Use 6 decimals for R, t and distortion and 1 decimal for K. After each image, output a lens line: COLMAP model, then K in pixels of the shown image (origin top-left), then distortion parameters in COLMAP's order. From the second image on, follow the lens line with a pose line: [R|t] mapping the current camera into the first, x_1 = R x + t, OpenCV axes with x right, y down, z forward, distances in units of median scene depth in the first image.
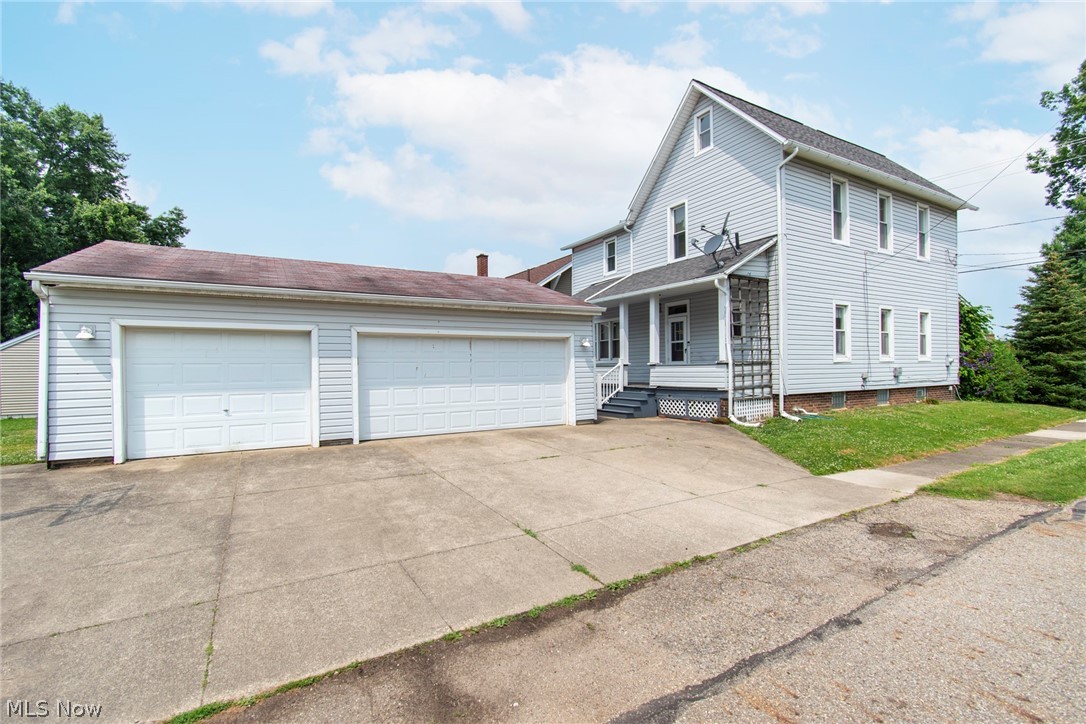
lens RADIAL K [[490.3, 0, 540.8], [0, 490.3, 369.4], [0, 0, 1]] dist [0.004387, -0.001831]
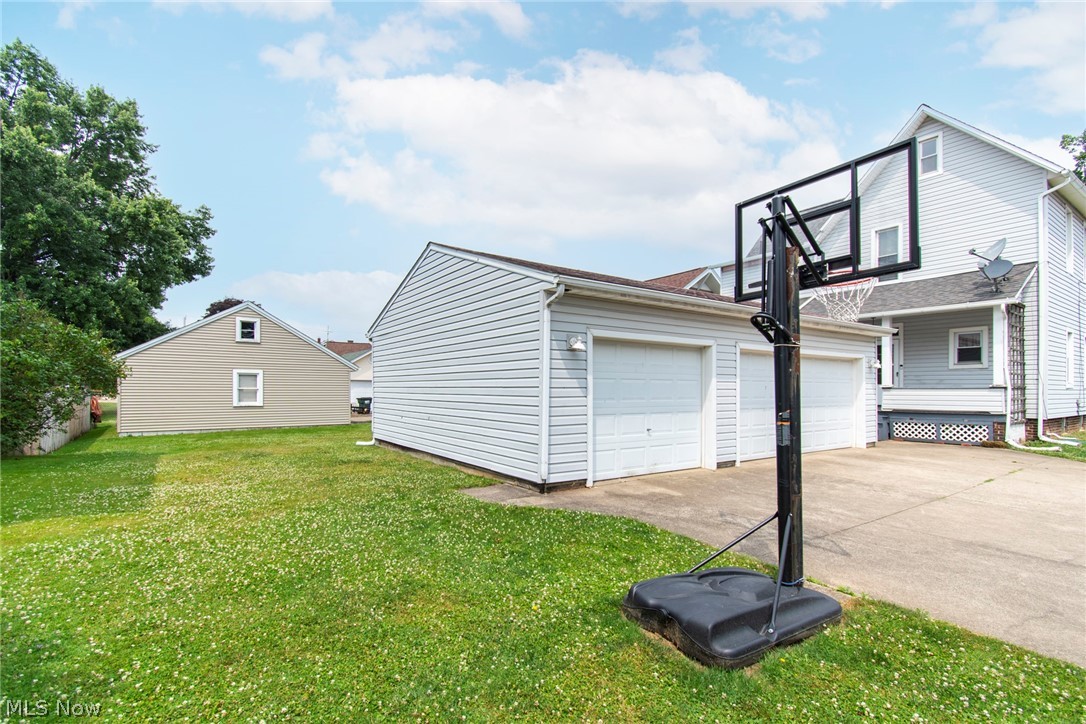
lens RADIAL K [[490.3, 0, 556.0], [0, 490.3, 395.3], [0, 0, 1]] dist [0.004387, -0.001831]
pose [[0.996850, 0.018235, 0.077185, -0.625012], [-0.019448, 0.999698, 0.014994, 0.005557], [-0.076888, -0.016448, 0.996904, 0.062214]]
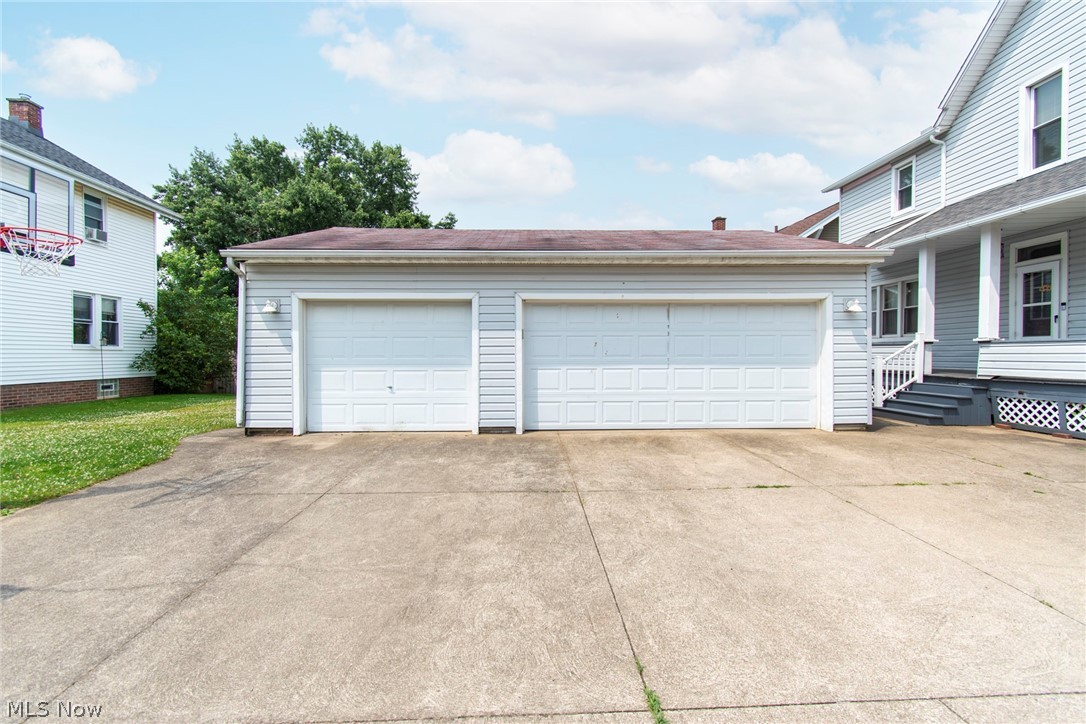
lens RADIAL K [[490.3, 0, 532.2], [0, 490.3, 361.6], [0, 0, 1]] dist [0.004387, -0.001831]
pose [[0.876787, 0.017222, -0.480570, 0.031702], [-0.007772, 0.999735, 0.021647, 0.008750], [0.480816, -0.015245, 0.876689, 0.218685]]
